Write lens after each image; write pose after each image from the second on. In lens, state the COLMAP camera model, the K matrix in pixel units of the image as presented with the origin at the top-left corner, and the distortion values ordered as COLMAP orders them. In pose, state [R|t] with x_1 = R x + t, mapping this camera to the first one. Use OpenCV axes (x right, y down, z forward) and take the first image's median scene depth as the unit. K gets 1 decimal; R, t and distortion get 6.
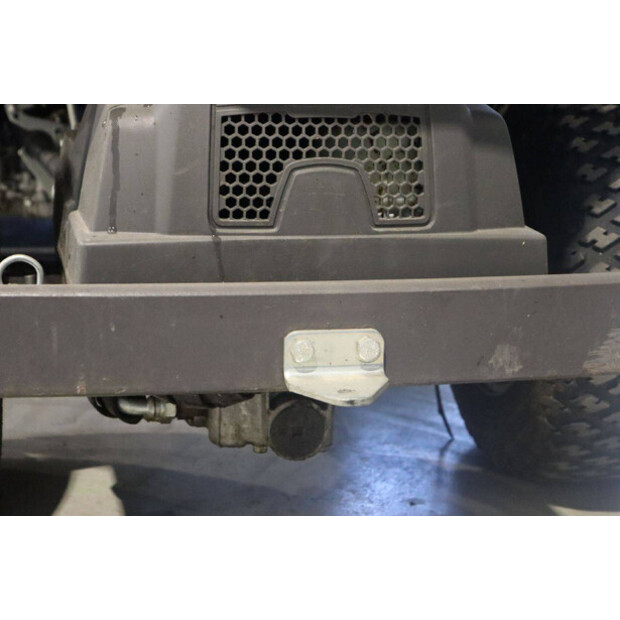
lens RADIAL K [[1429.7, 0, 310.0], [0, 1429.7, 310.0], [0, 0, 1]] dist [0.342645, 0.212128]
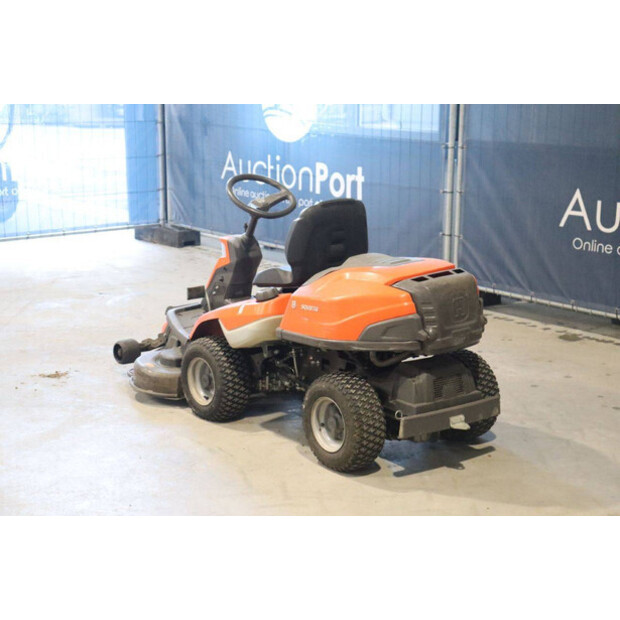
lens RADIAL K [[1094.3, 0, 321.5], [0, 1094.3, 311.6], [0, 0, 1]] dist [0.165094, 0.121537]
pose [[0.914129, -0.114170, 0.389015, -1.972051], [0.126608, 0.991932, -0.006393, -0.404949], [-0.385147, 0.055097, 0.921209, -2.584822]]
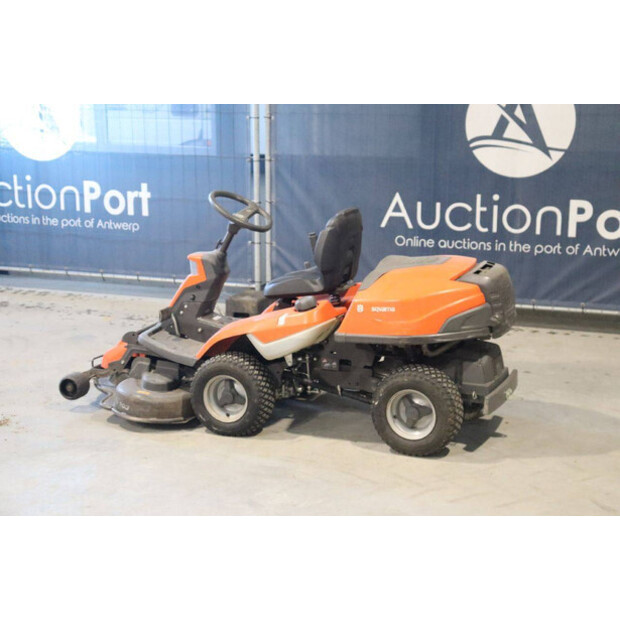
lens RADIAL K [[1062.1, 0, 326.1], [0, 1062.1, 309.0], [0, 0, 1]] dist [0.158316, 0.026932]
pose [[0.588531, -0.193334, 0.785018, -3.890393], [0.222299, 0.972258, 0.072790, -0.812127], [-0.777313, 0.131670, 0.615181, -1.230078]]
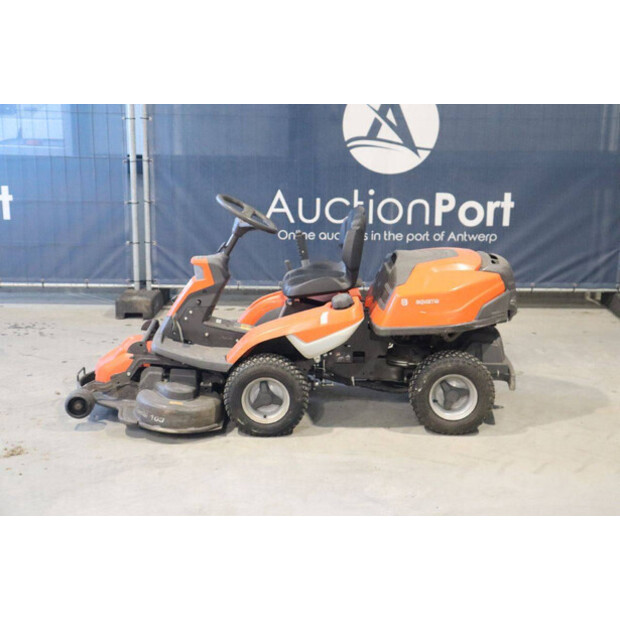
lens RADIAL K [[947.9, 0, 320.2], [0, 947.9, 310.0], [0, 0, 1]] dist [0.081312, 0.103463]
pose [[0.246805, -0.242938, 0.938119, -4.327000], [0.241644, 0.952915, 0.183197, -1.267512], [-0.938454, 0.181477, 0.293889, 0.458851]]
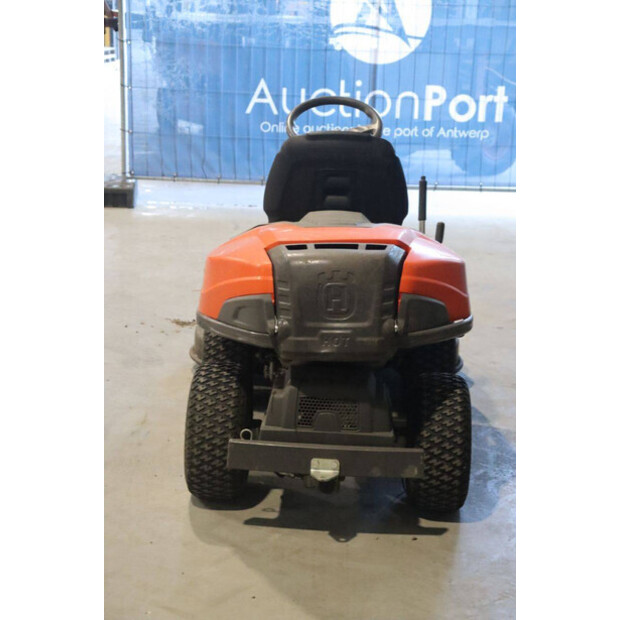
lens RADIAL K [[1232.0, 0, 318.2], [0, 1232.0, 309.8], [0, 0, 1]] dist [0.250585, -0.073709]
pose [[0.965066, 0.065710, -0.253633, 0.748766], [-0.072843, 0.997166, -0.018826, -0.294254], [0.251677, 0.036644, 0.967117, -1.989970]]
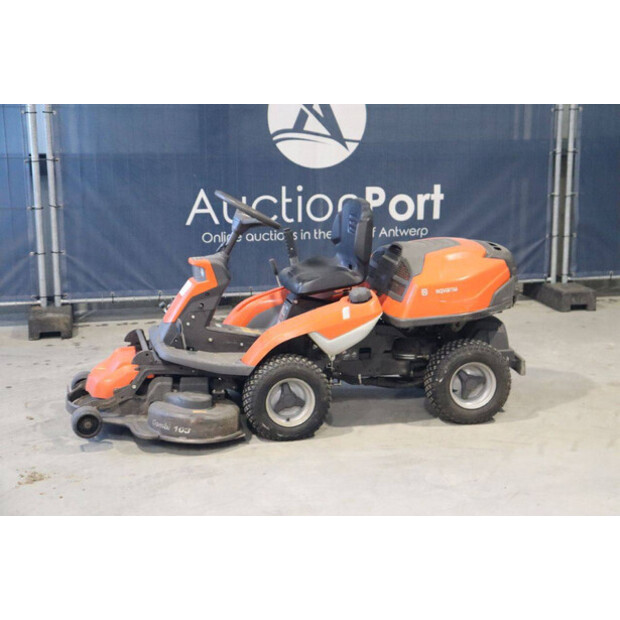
lens RADIAL K [[1094.3, 0, 321.5], [0, 1094.3, 311.6], [0, 0, 1]] dist [0.165094, 0.121537]
pose [[0.021166, -0.231565, 0.972589, -4.956466], [0.254347, 0.942047, 0.218758, -1.514233], [-0.966881, 0.242745, 0.078838, 1.378939]]
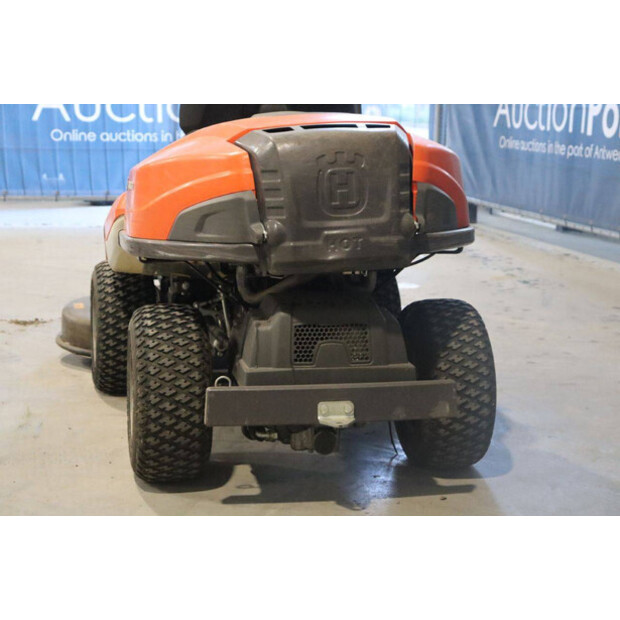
lens RADIAL K [[1232.0, 0, 318.2], [0, 1232.0, 309.8], [0, 0, 1]] dist [0.250585, -0.073709]
pose [[0.999051, -0.014058, -0.041229, 0.082462], [0.010483, 0.996268, -0.085672, 0.040744], [0.042280, 0.085159, 0.995470, -1.373376]]
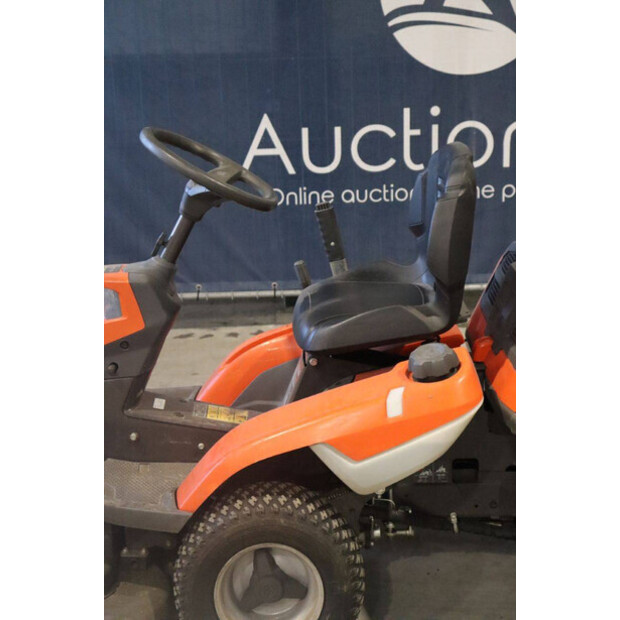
lens RADIAL K [[1277.6, 0, 310.0], [0, 1277.6, 324.4], [0, 0, 1]] dist [0.257604, 0.267614]
pose [[0.237971, -0.287205, 0.927838, -2.752241], [0.279722, 0.935073, 0.217702, -1.193251], [-0.930121, 0.207730, 0.302858, 1.031204]]
